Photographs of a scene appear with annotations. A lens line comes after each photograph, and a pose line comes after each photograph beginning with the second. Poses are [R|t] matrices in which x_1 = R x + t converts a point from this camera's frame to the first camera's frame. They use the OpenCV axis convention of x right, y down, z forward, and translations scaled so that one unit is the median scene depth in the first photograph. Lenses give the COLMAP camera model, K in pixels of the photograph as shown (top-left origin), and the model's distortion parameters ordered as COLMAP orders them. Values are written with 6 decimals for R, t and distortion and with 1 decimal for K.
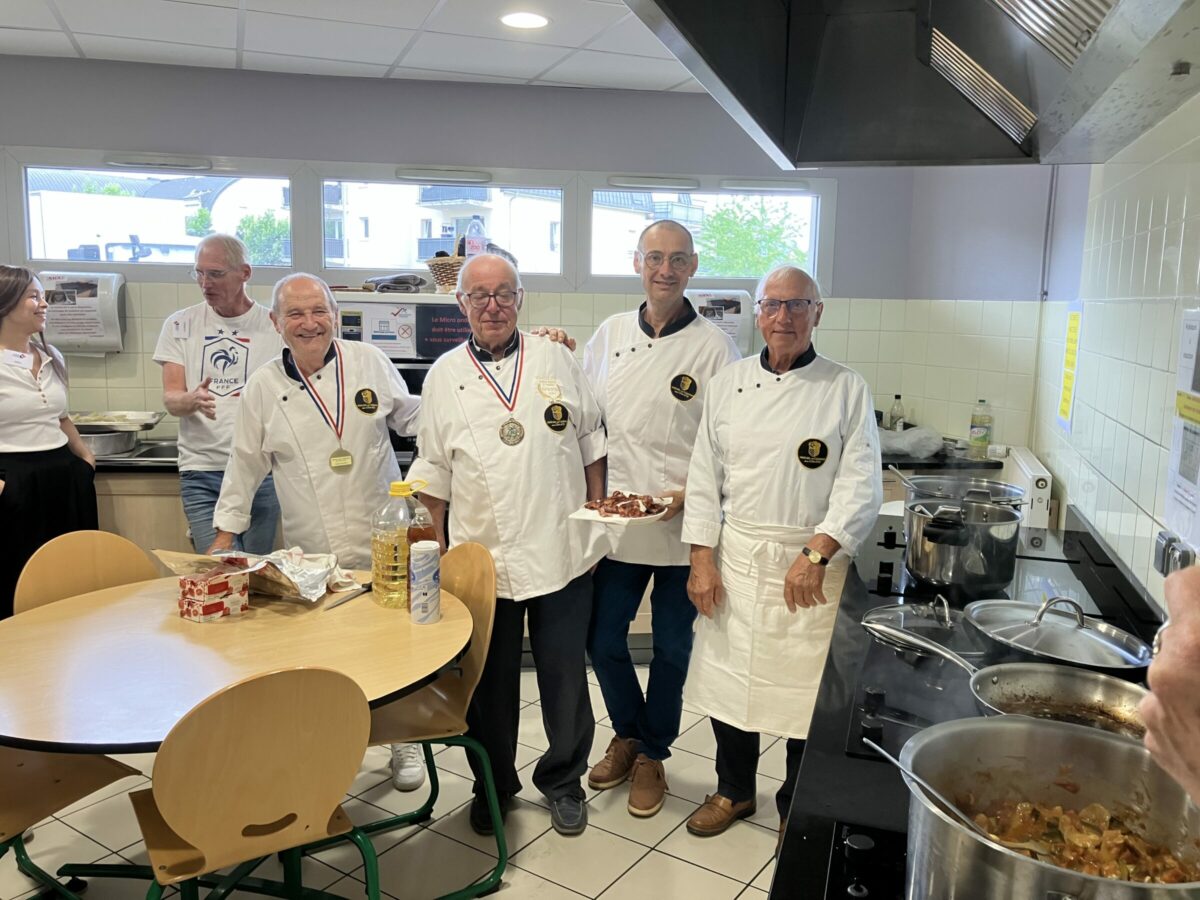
lens RADIAL K [[989.2, 0, 600.0], [0, 989.2, 450.0], [0, 0, 1]] dist [0.059360, -0.065958]
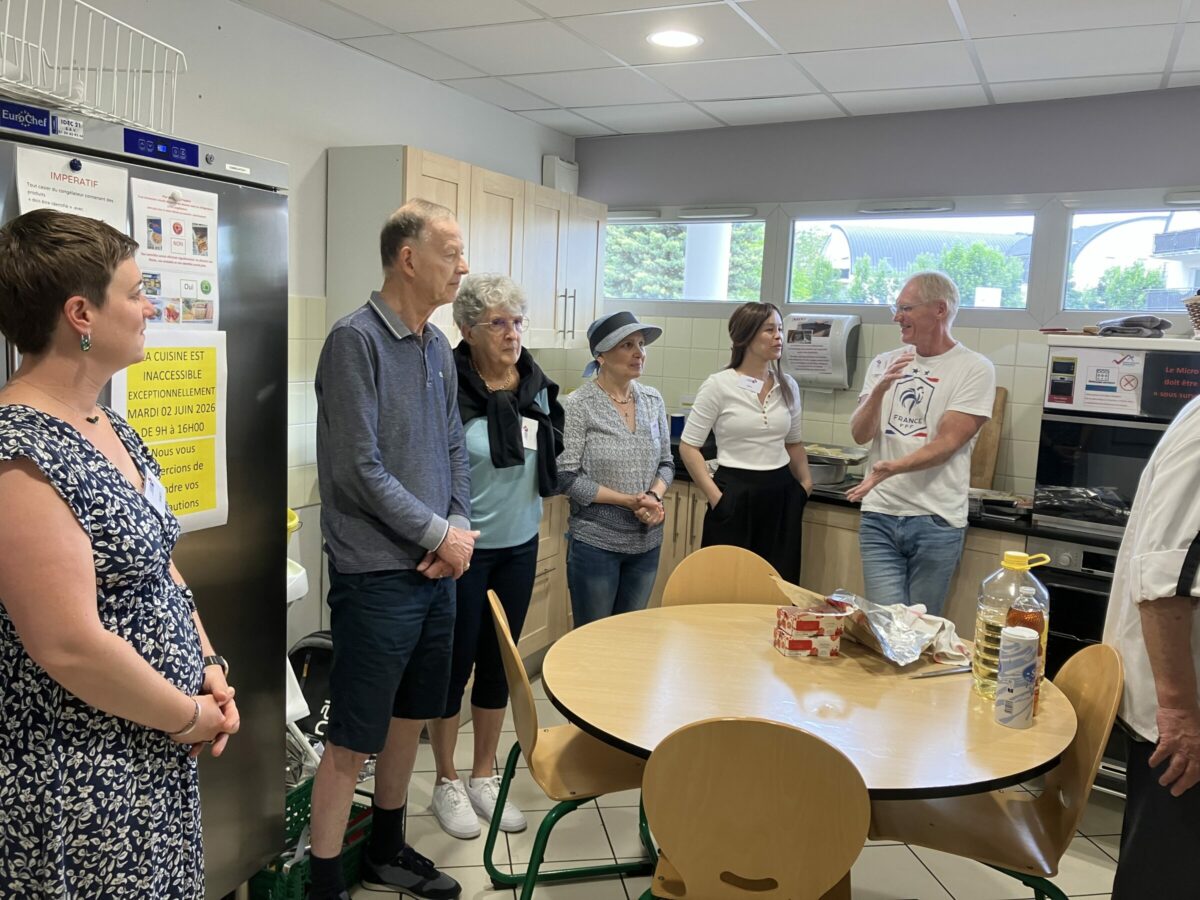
lens RADIAL K [[991.9, 0, 600.0], [0, 991.9, 450.0], [0, 0, 1]] dist [0.004232, 0.005497]
pose [[0.689149, 0.101852, -0.717426, 0.109778], [-0.138402, 0.990347, 0.007651, -0.008334], [0.711280, 0.094020, 0.696593, 0.110174]]
